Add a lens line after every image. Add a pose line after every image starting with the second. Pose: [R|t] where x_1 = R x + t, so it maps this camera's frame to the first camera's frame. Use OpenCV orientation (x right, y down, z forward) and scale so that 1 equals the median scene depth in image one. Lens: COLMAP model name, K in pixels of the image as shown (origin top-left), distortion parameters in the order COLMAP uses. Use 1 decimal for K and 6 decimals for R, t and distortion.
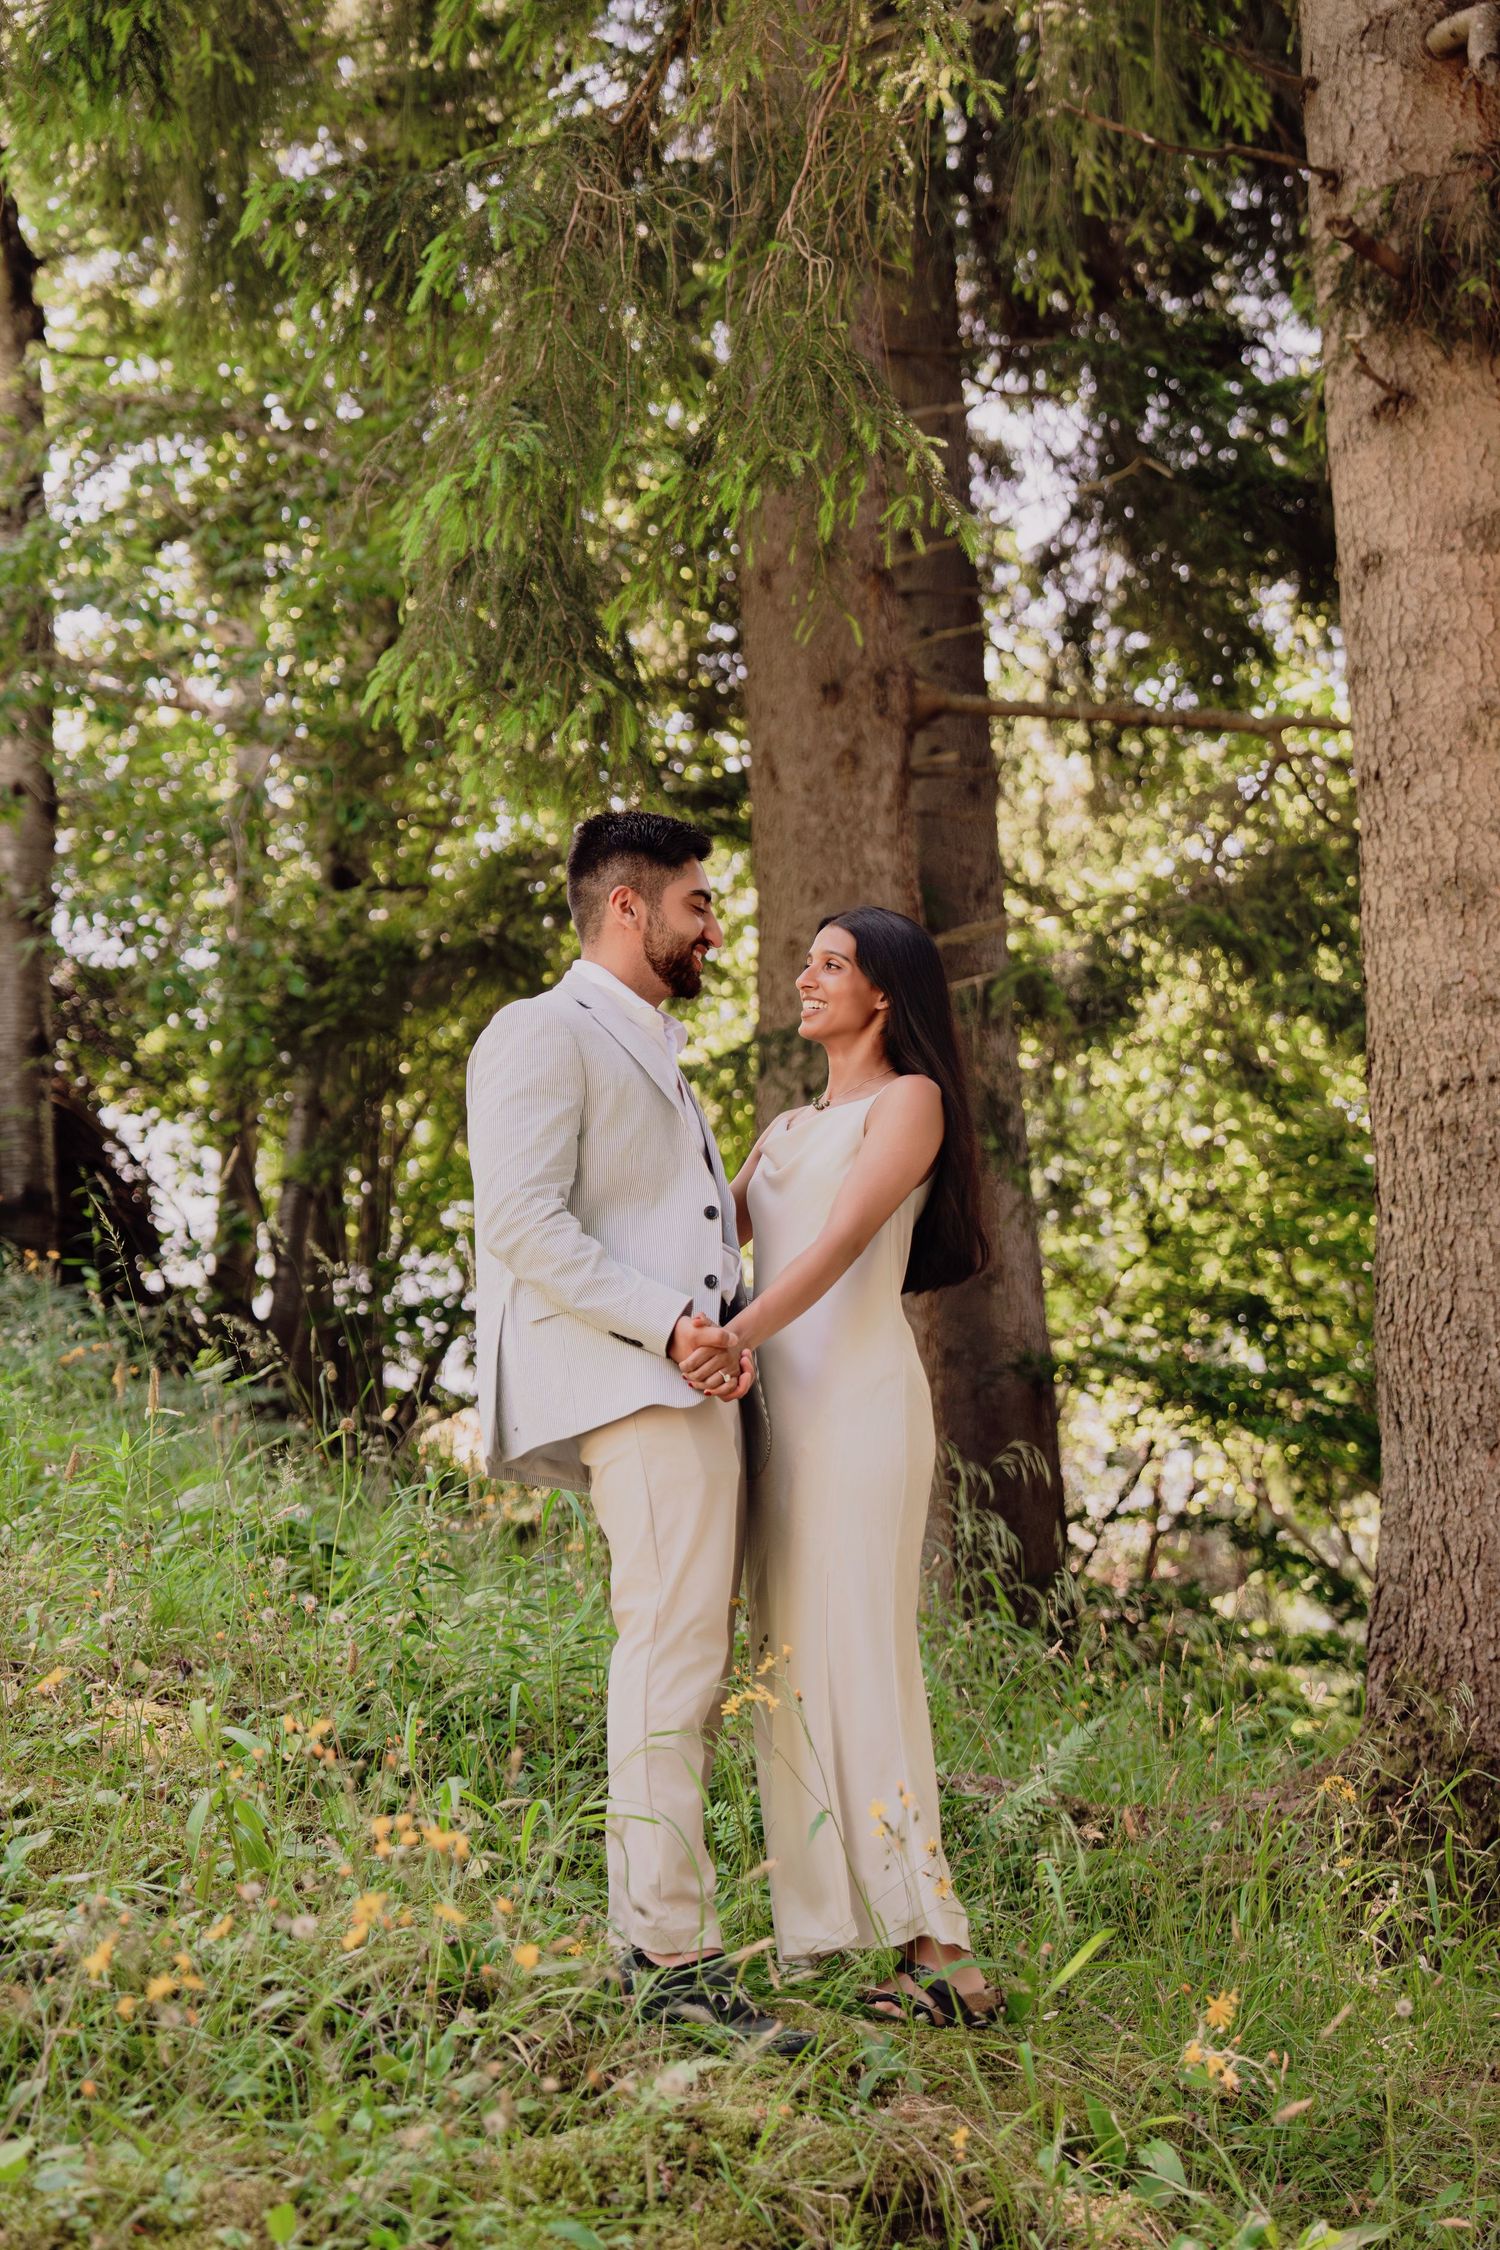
lens RADIAL K [[3631.9, 0, 746.8], [0, 3631.9, 986.7], [0, 0, 1]] dist [0.236184, 0.049058]
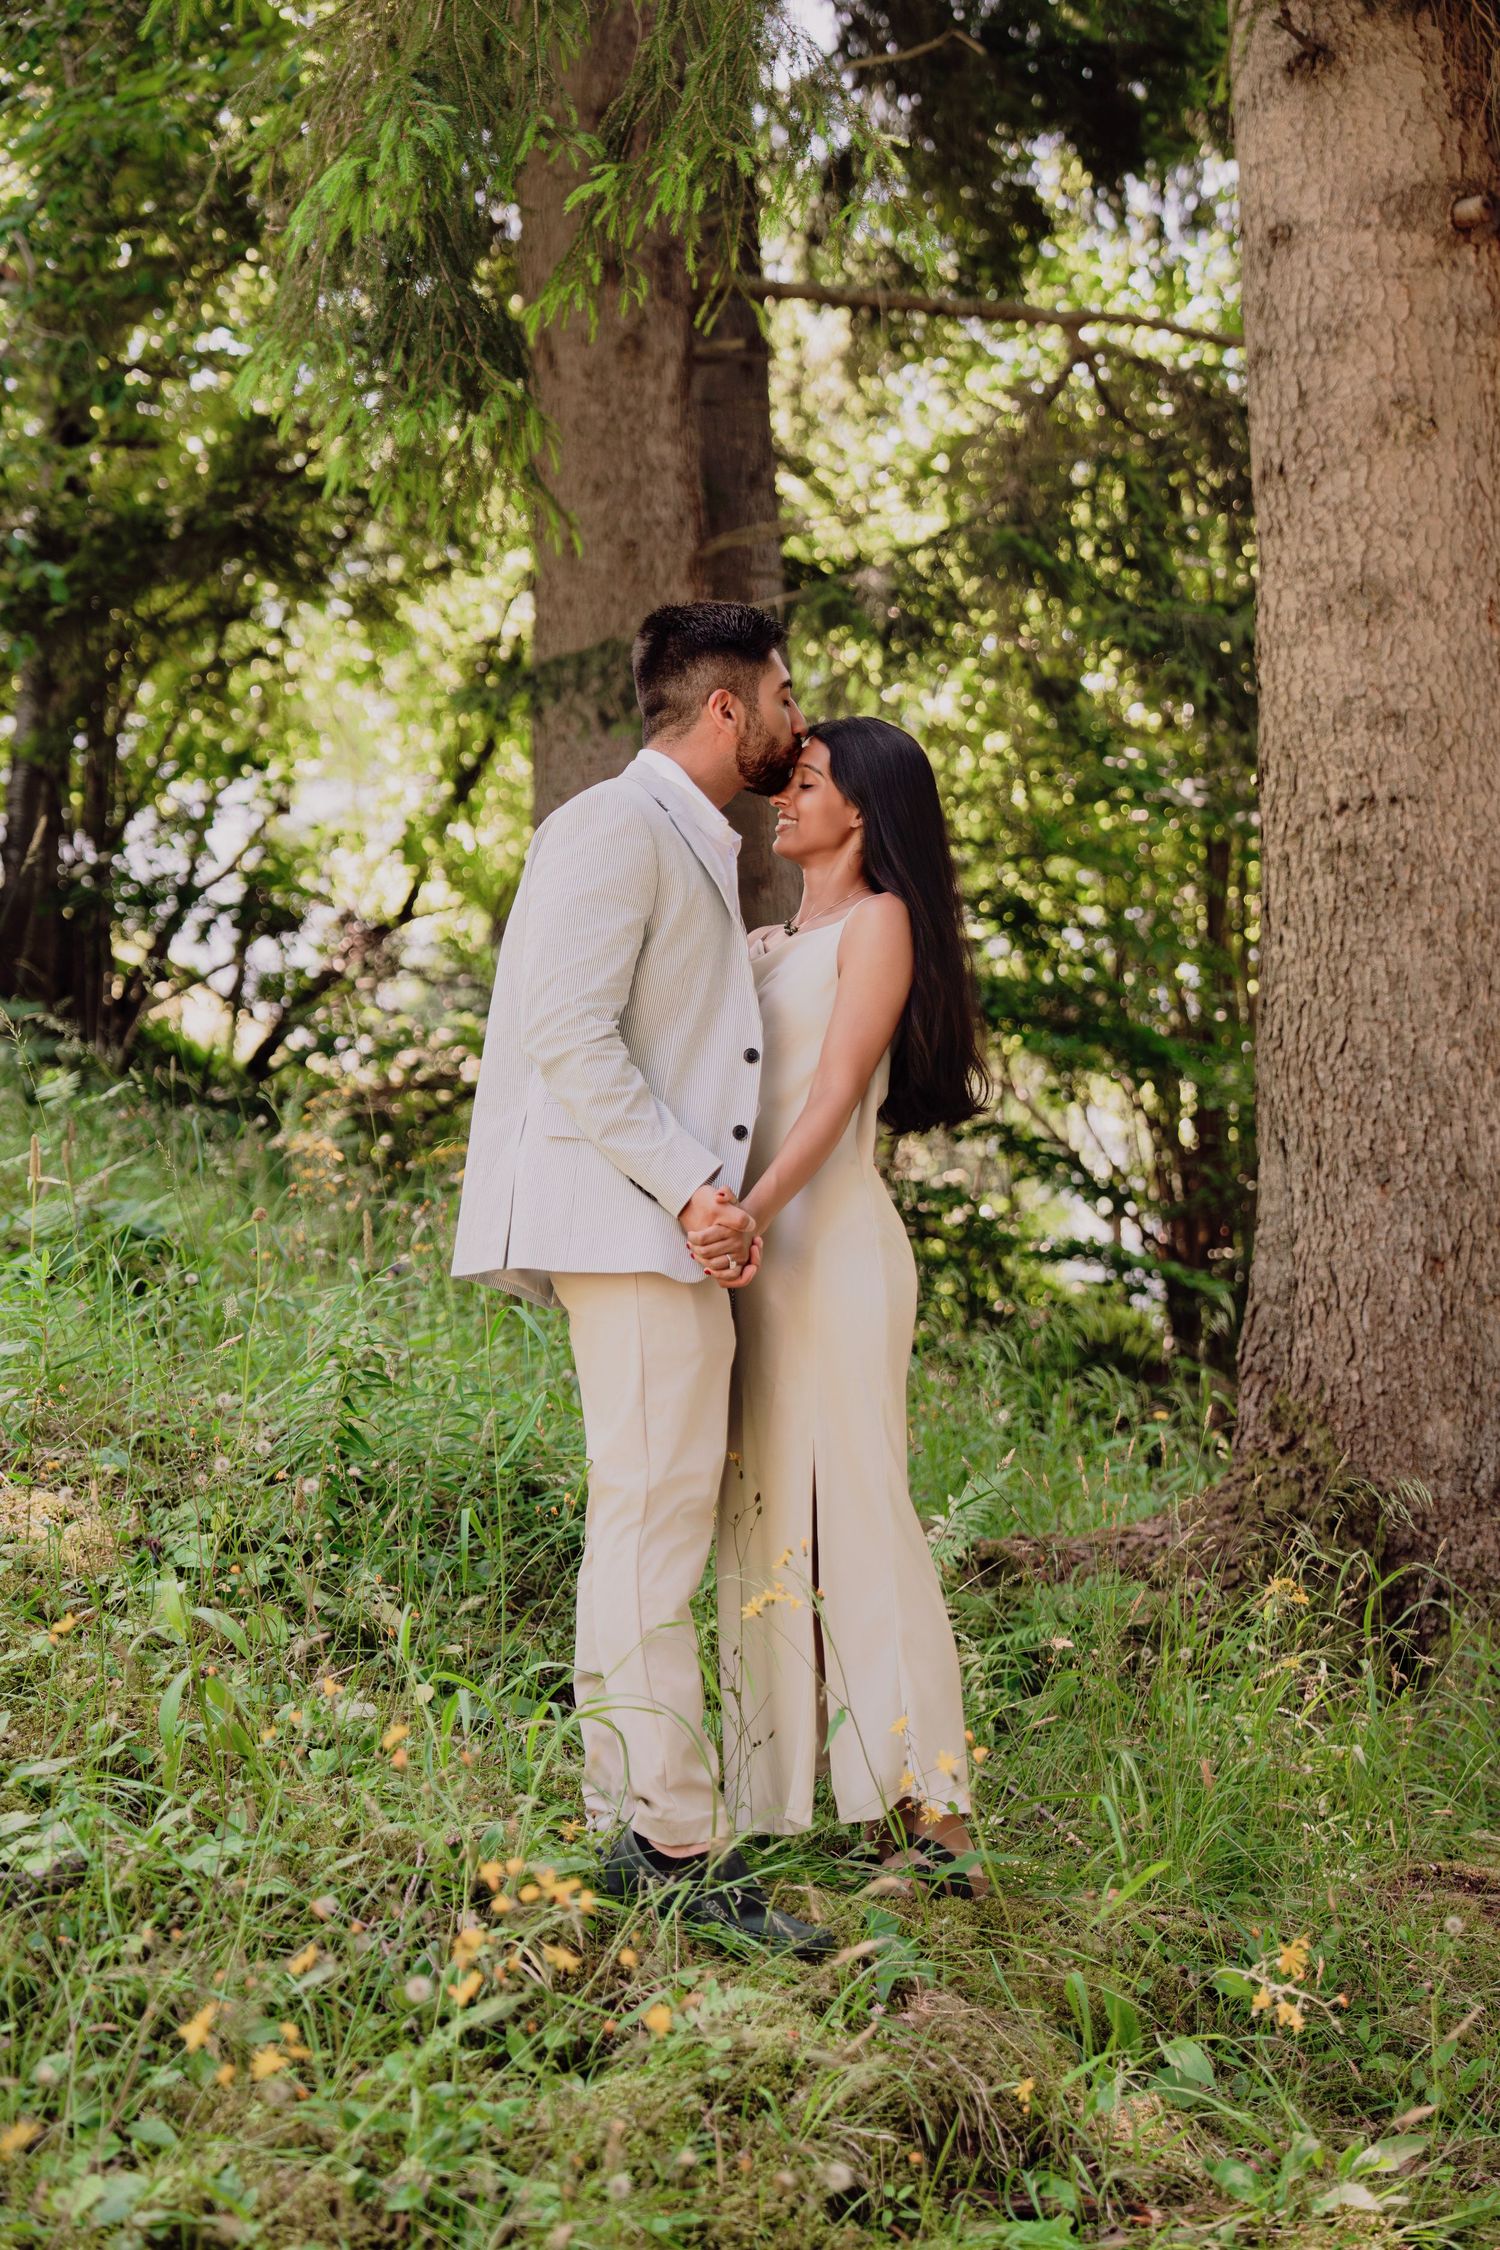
lens RADIAL K [[3703.2, 0, 813.2], [0, 3703.2, 1063.3], [0, 0, 1]] dist [0.213529, 0.062909]
pose [[0.996090, 0.009254, 0.087856, -0.034809], [-0.021050, 0.990717, 0.134299, -0.034370], [-0.085797, -0.135623, 0.987039, 0.031256]]
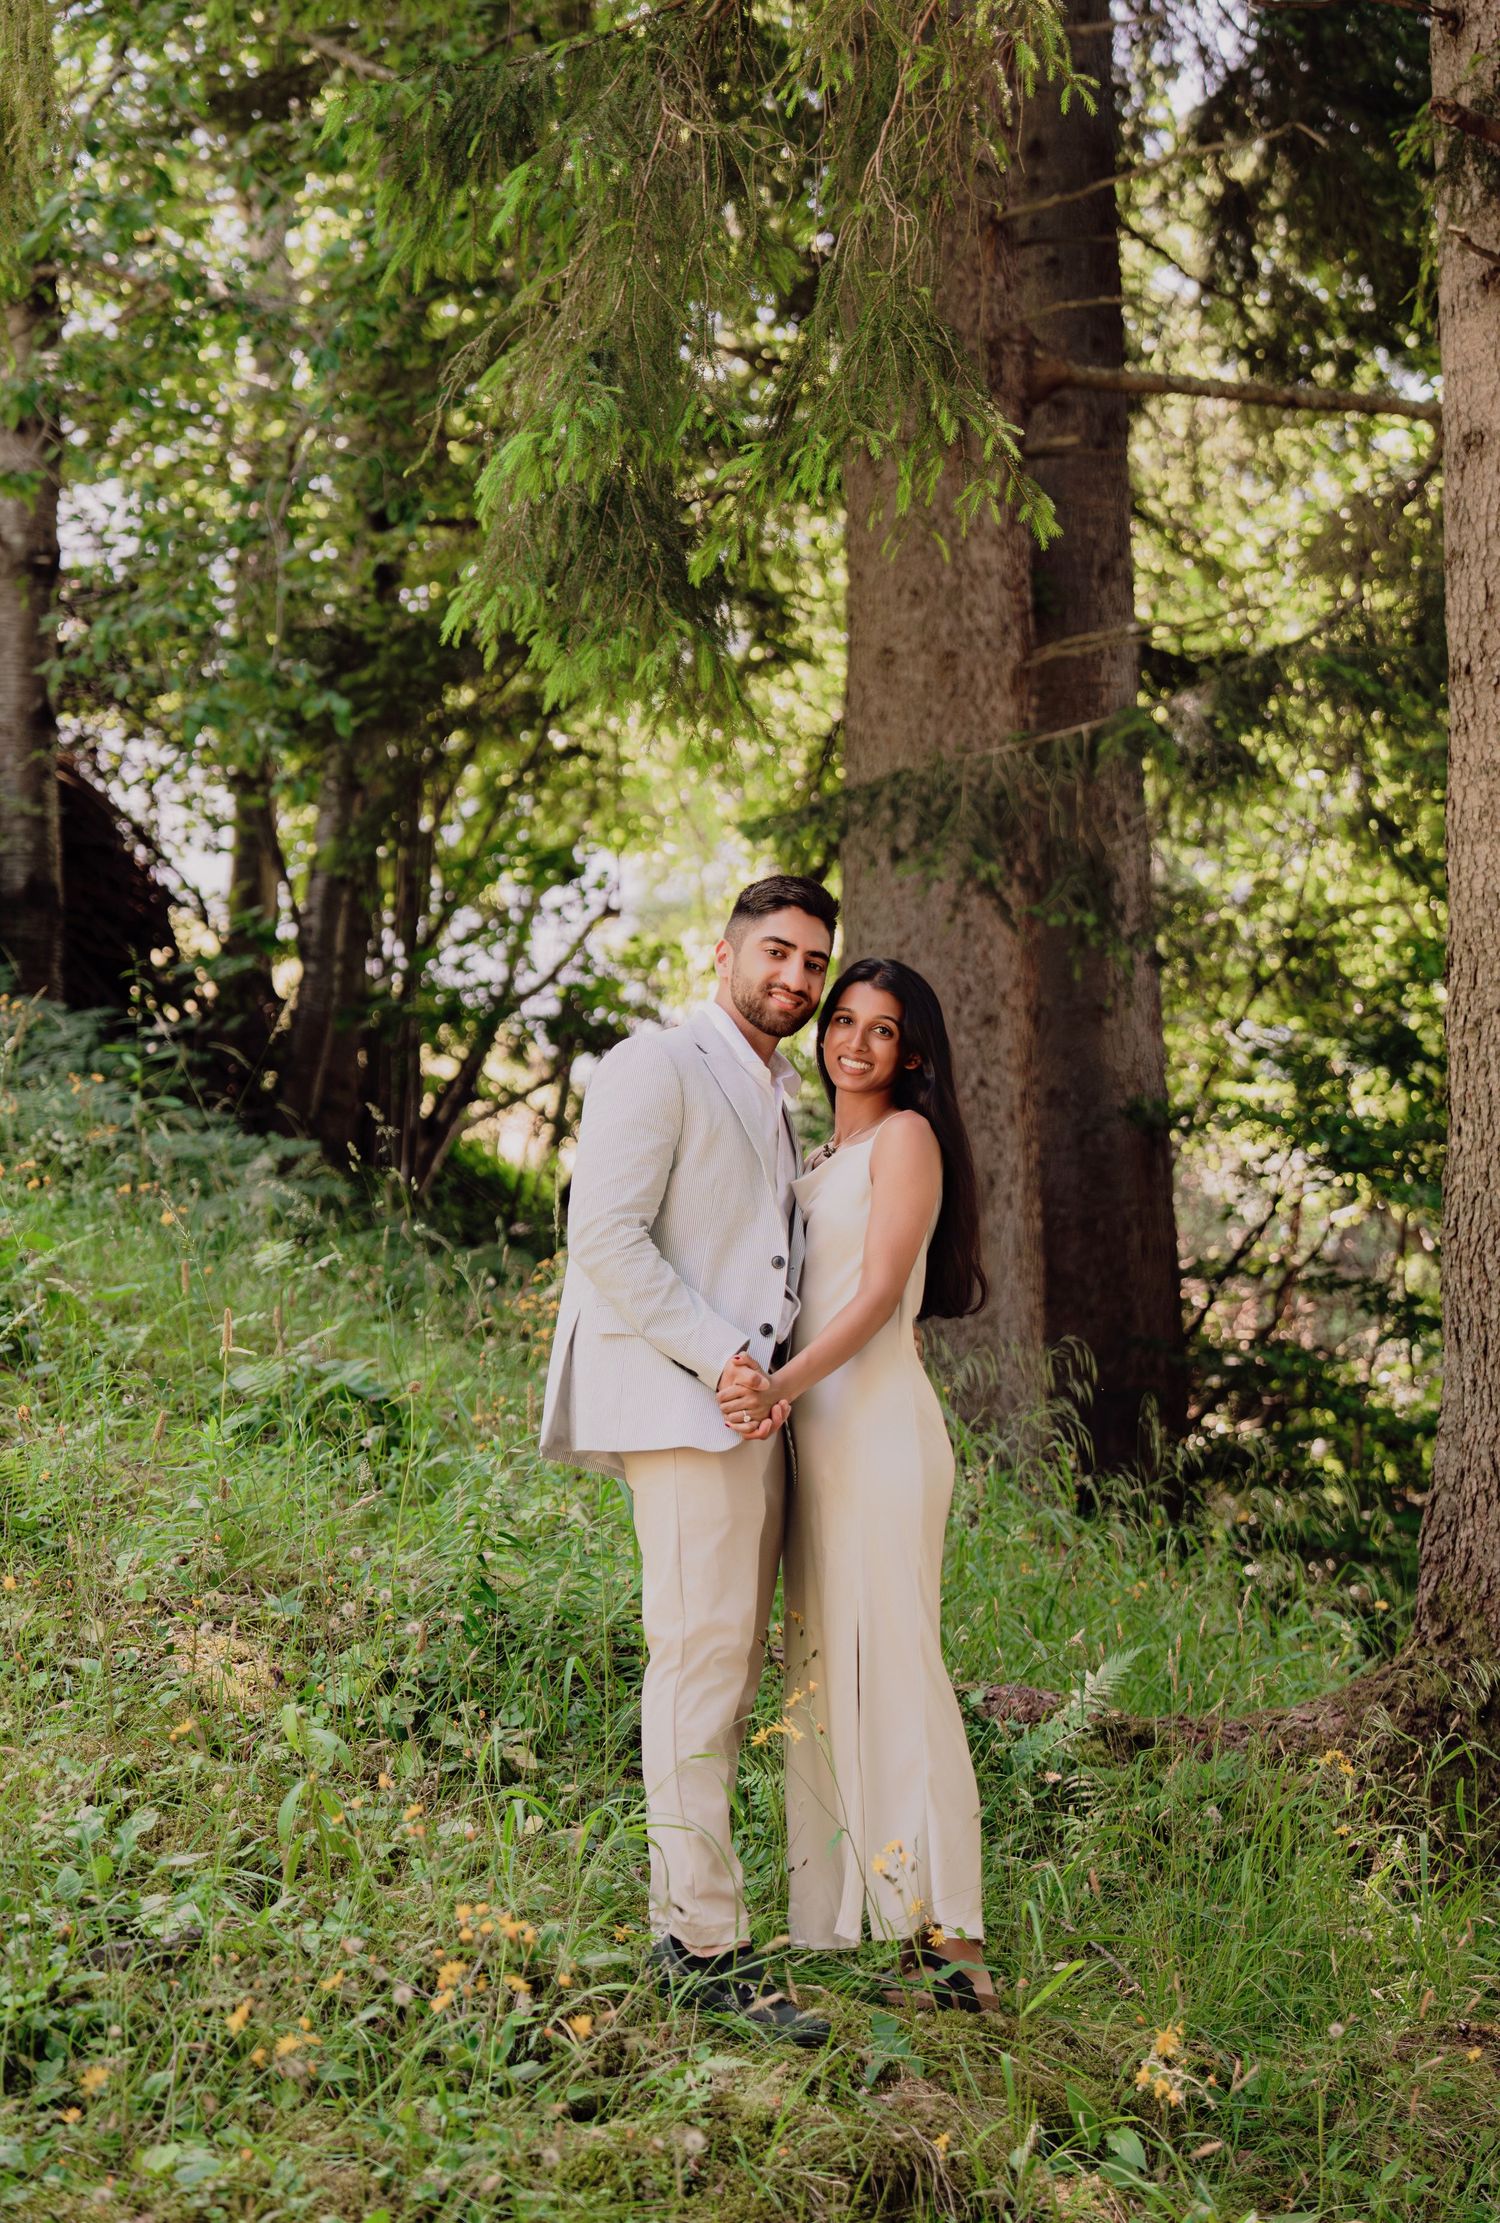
lens RADIAL K [[4155.7, 0, 758.1], [0, 4155.7, 949.7], [0, 0, 1]] dist [0.343891, 0.069716]
pose [[0.999561, 0.023181, -0.018468, 0.006186], [-0.021686, 0.996765, 0.077394, -0.069389], [0.020202, -0.076960, 0.996829, -0.131057]]
